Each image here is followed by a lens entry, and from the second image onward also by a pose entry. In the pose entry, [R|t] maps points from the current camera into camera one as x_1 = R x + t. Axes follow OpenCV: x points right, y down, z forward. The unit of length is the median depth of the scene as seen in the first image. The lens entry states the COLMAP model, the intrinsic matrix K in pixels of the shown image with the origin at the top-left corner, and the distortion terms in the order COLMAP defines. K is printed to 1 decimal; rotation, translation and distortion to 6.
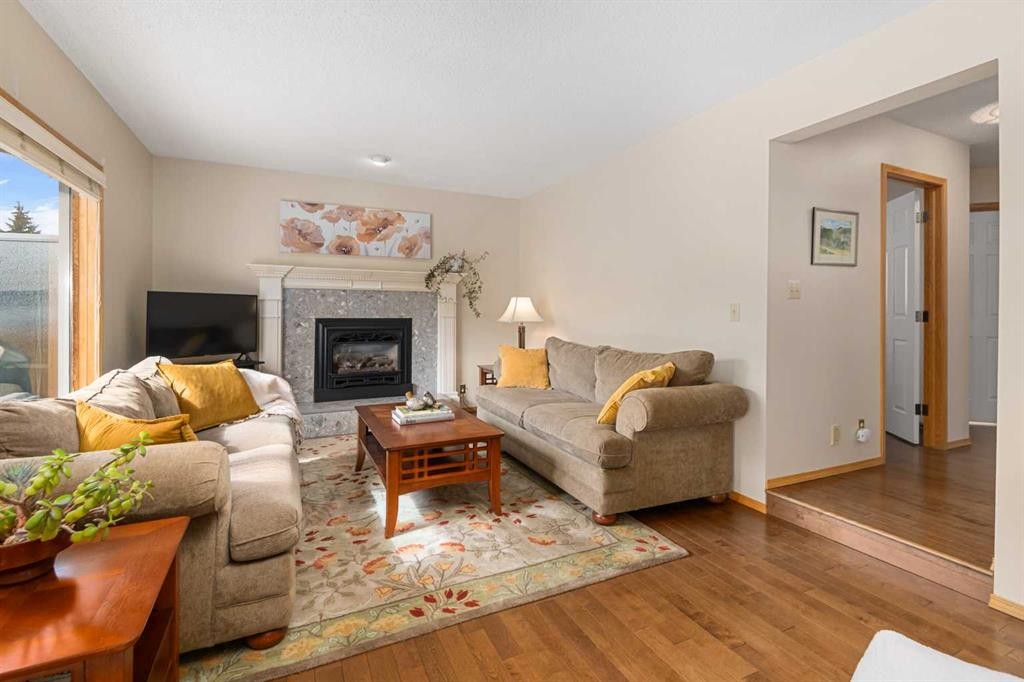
lens RADIAL K [[477.3, 0, 518.0], [0, 477.3, 308.3], [0, 0, 1]] dist [0.023377, -0.015067]
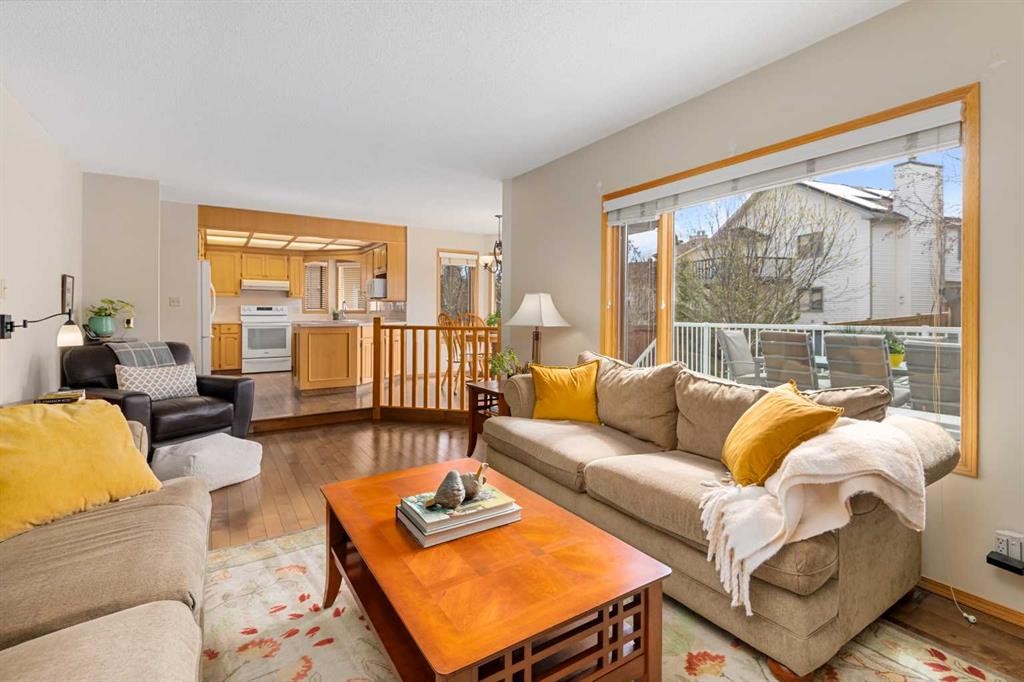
lens RADIAL K [[477.3, 0, 527.3], [0, 477.3, 314.0], [0, 0, 1]] dist [0.023377, -0.015067]
pose [[-0.990868, -0.003693, -0.134782, -0.134798], [-0.002456, 0.999953, -0.009345, 0.008260], [0.134810, -0.008928, -0.990831, 1.009213]]
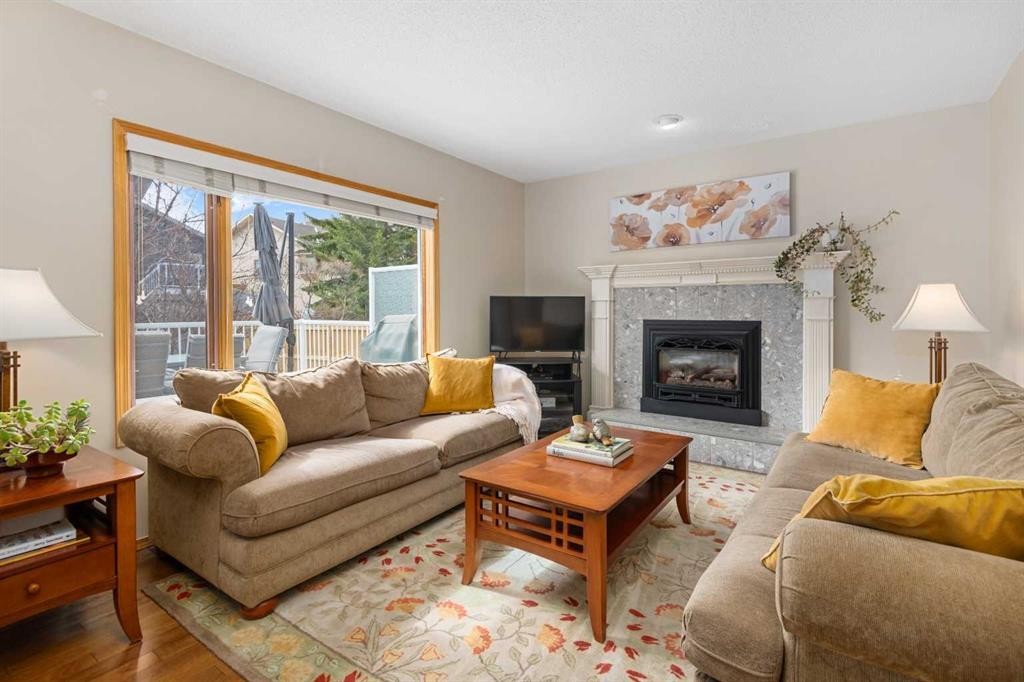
lens RADIAL K [[477.3, 0, 520.0], [0, 477.3, 315.6], [0, 0, 1]] dist [0.023377, -0.015067]
pose [[0.495902, 0.001638, -0.868377, 0.260402], [0.008975, 0.999935, 0.007011, 0.004607], [0.868332, -0.011270, 0.495856, 0.352969]]
